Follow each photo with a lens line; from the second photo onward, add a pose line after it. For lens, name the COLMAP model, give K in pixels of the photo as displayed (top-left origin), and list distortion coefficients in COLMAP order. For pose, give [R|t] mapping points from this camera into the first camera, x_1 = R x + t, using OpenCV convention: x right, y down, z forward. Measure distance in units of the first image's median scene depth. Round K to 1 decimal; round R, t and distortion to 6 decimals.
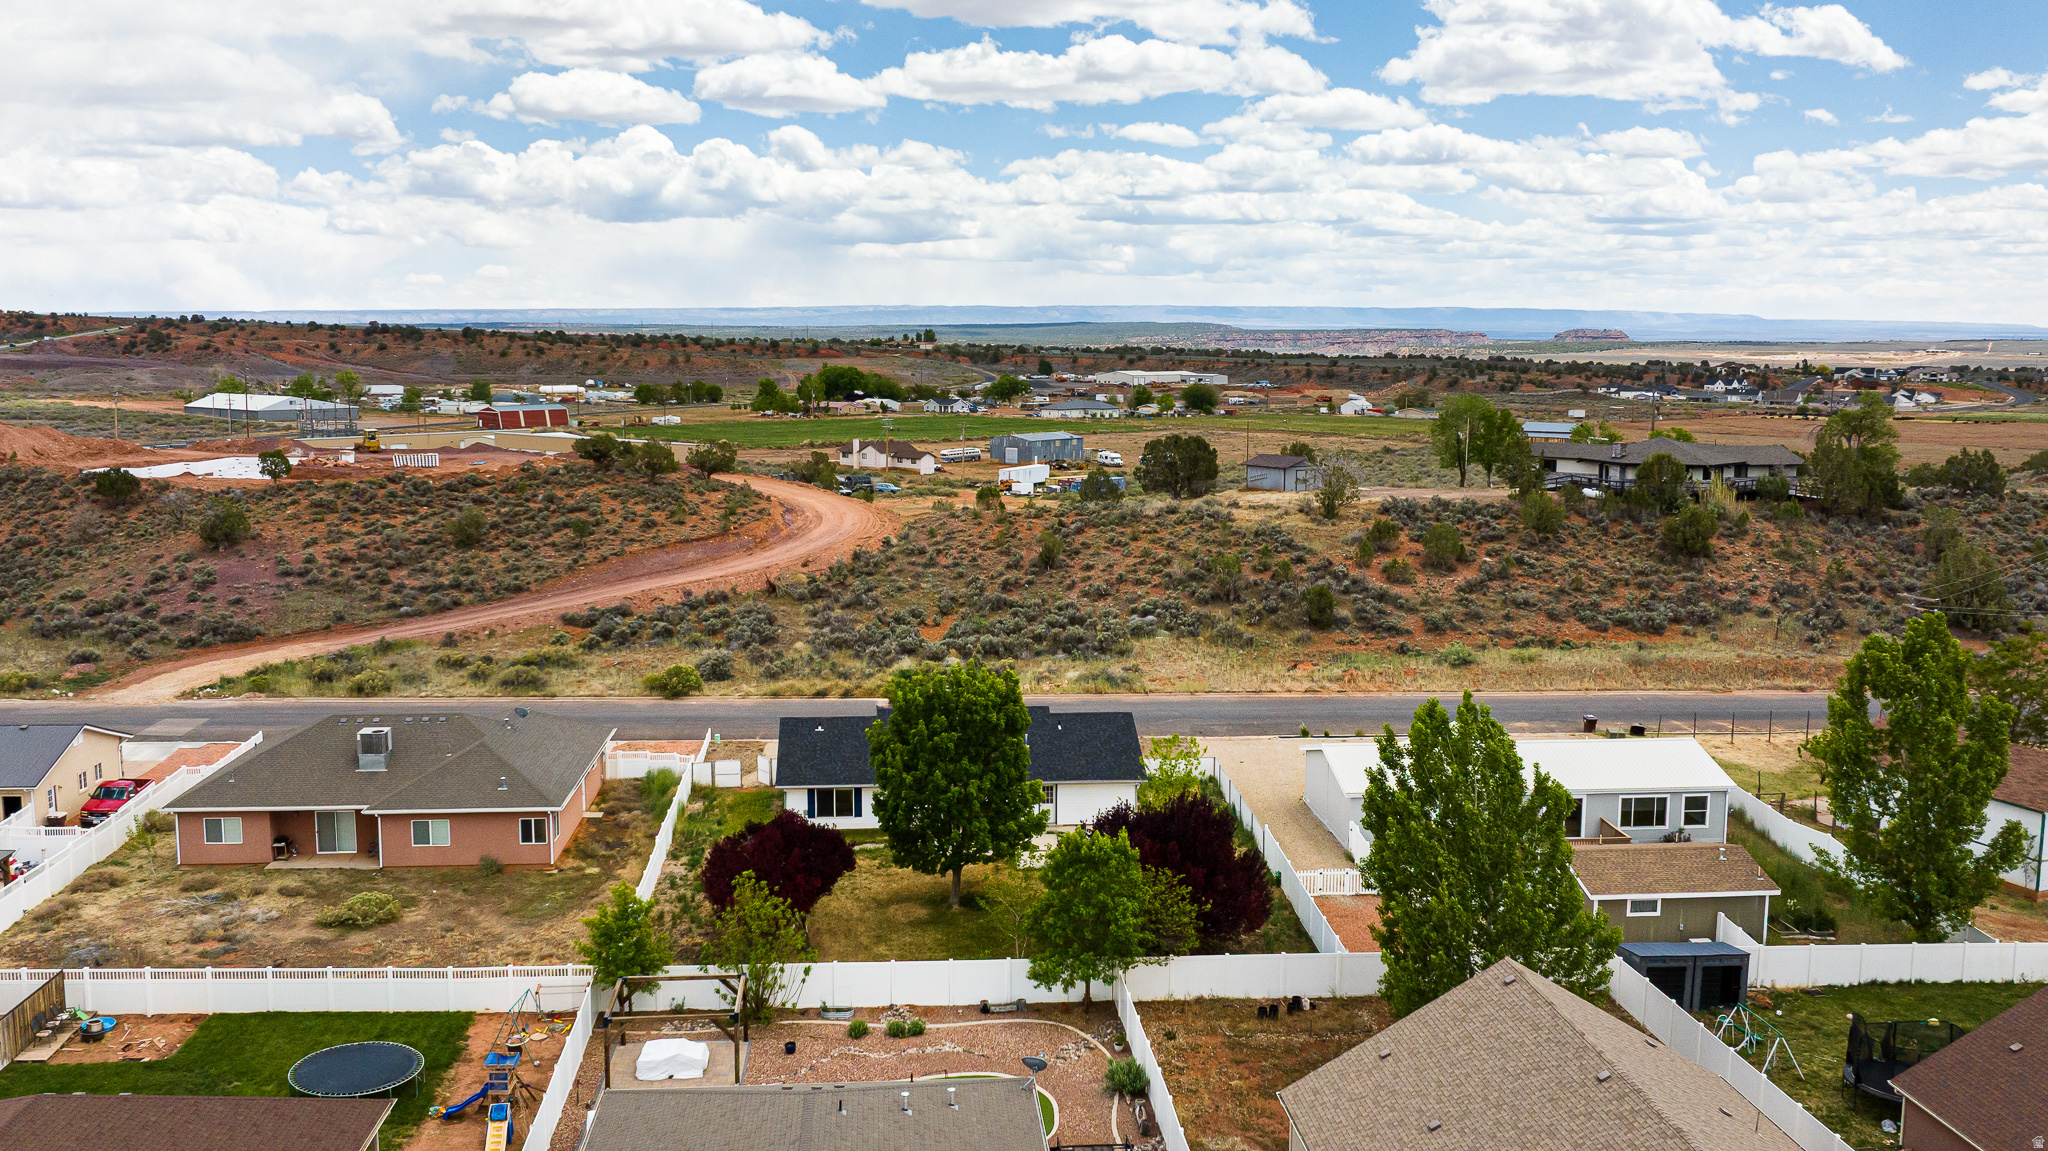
lens RADIAL K [[1810.8, 0, 1073.1], [0, 1810.8, 578.9], [0, 0, 1]] dist [-0.000768, -0.059852]
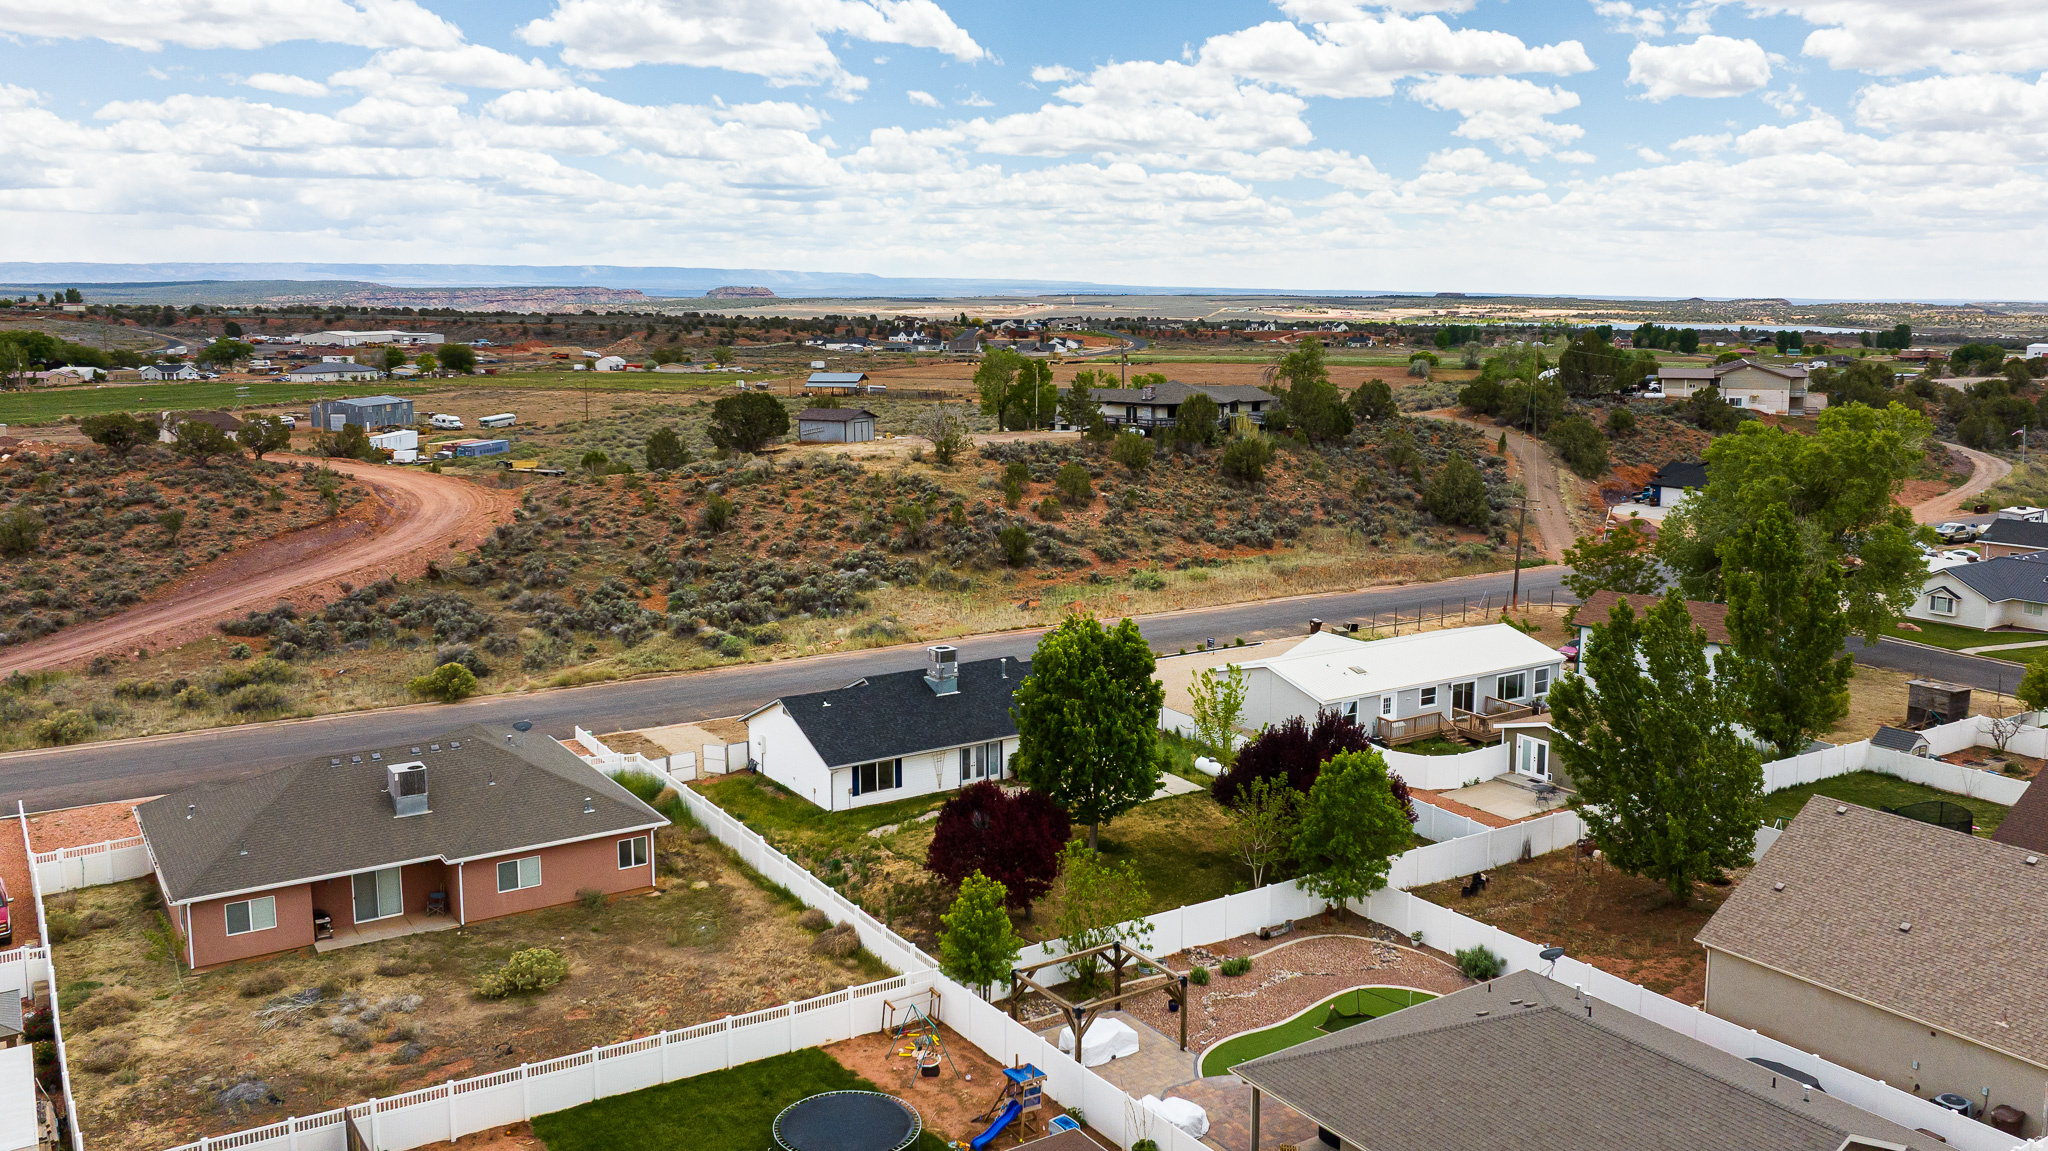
lens RADIAL K [[1691.0, 0, 1126.1], [0, 1691.0, 574.7], [0, 0, 1]] dist [-0.011761, -0.011996]
pose [[0.865223, -0.084460, 0.494222, -0.045156], [0.068722, 0.996384, 0.049967, -0.002033], [-0.496655, -0.009268, 0.867899, 0.014668]]
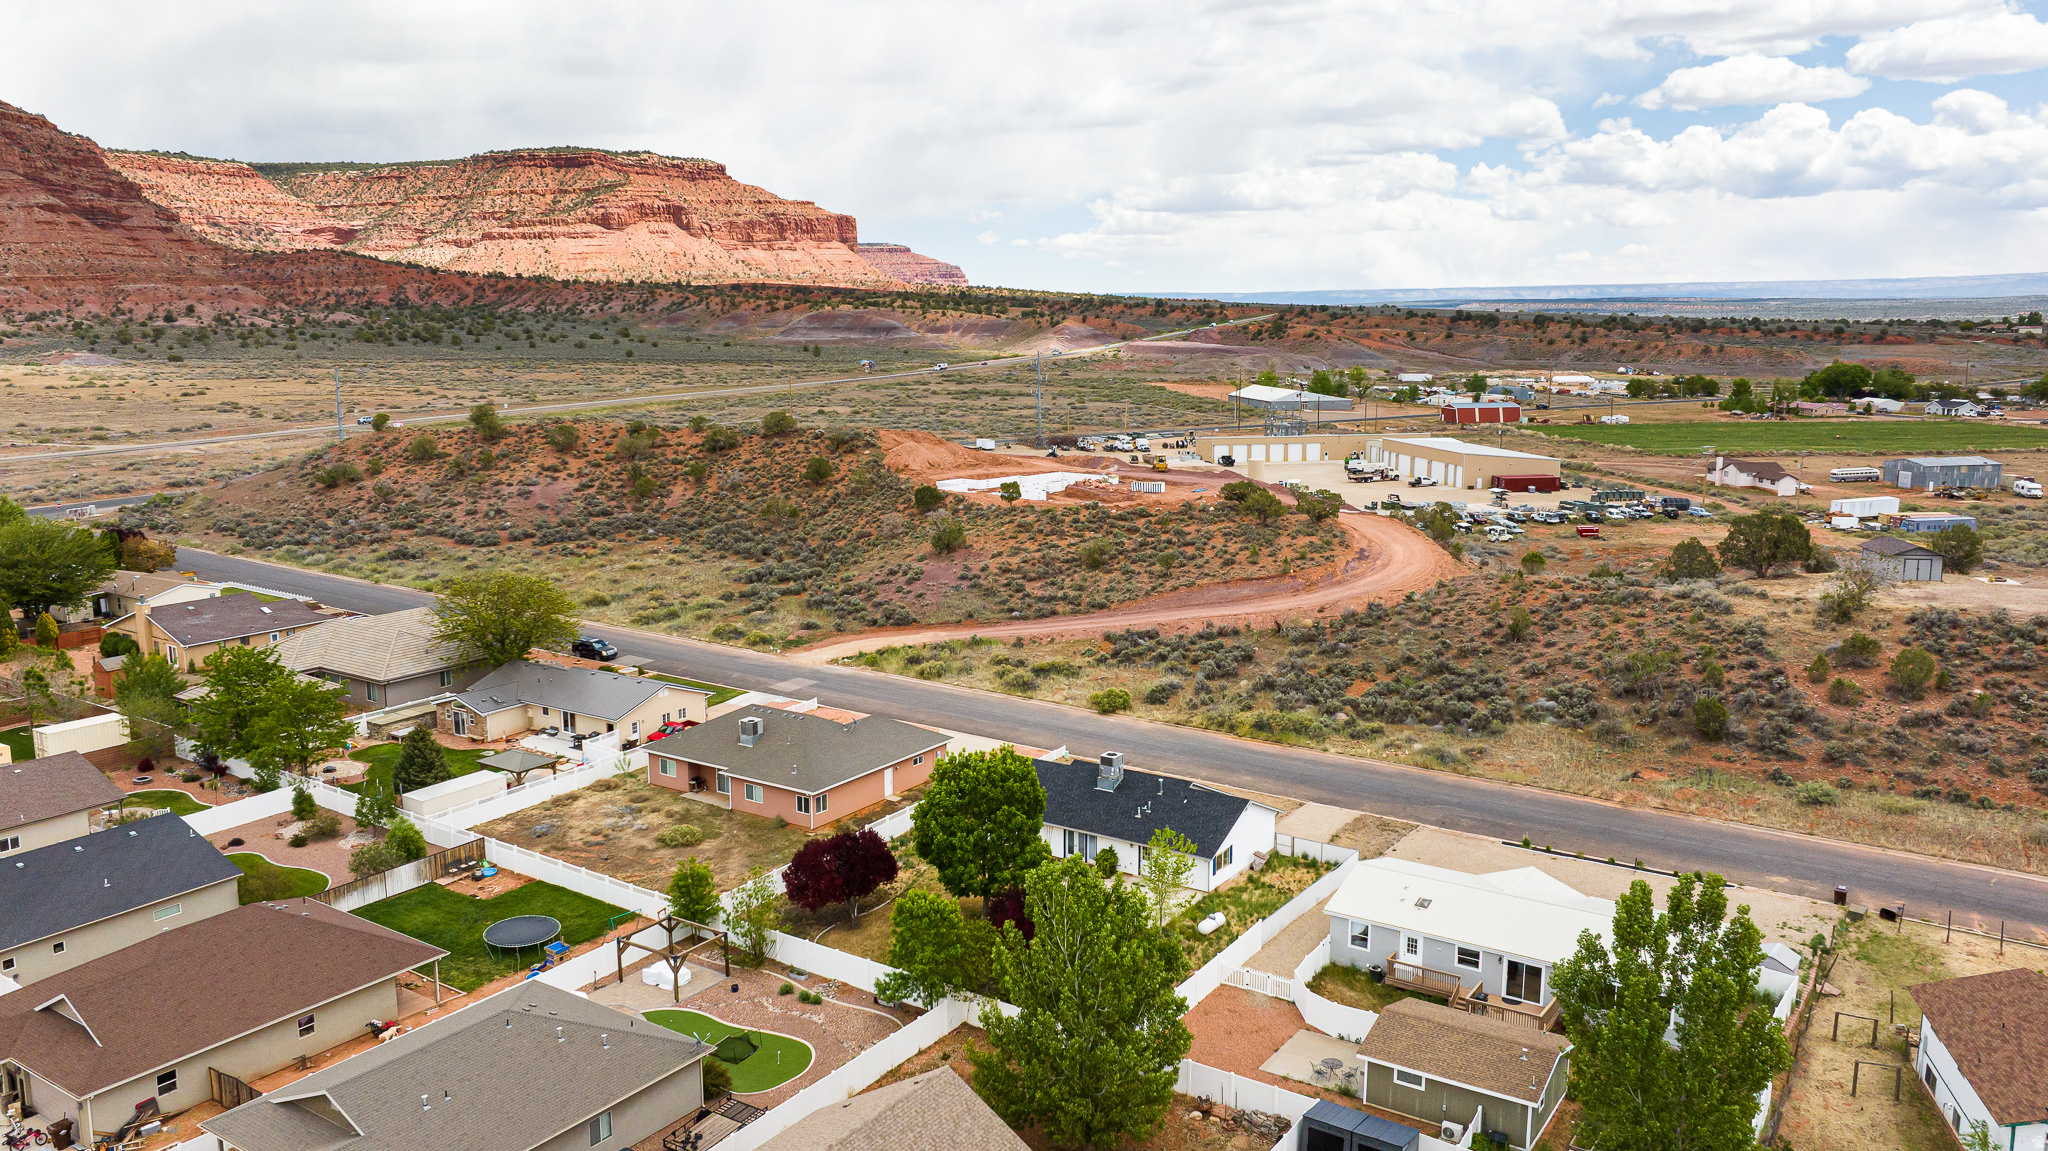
lens RADIAL K [[1610.5, 0, 972.5], [0, 1610.5, 551.5], [0, 0, 1]] dist [-0.031913, 0.031946]
pose [[0.745458, 0.093128, -0.660014, 0.061583], [-0.076842, 0.995597, 0.053688, -0.014043], [0.662108, 0.010694, 0.749332, 0.008690]]
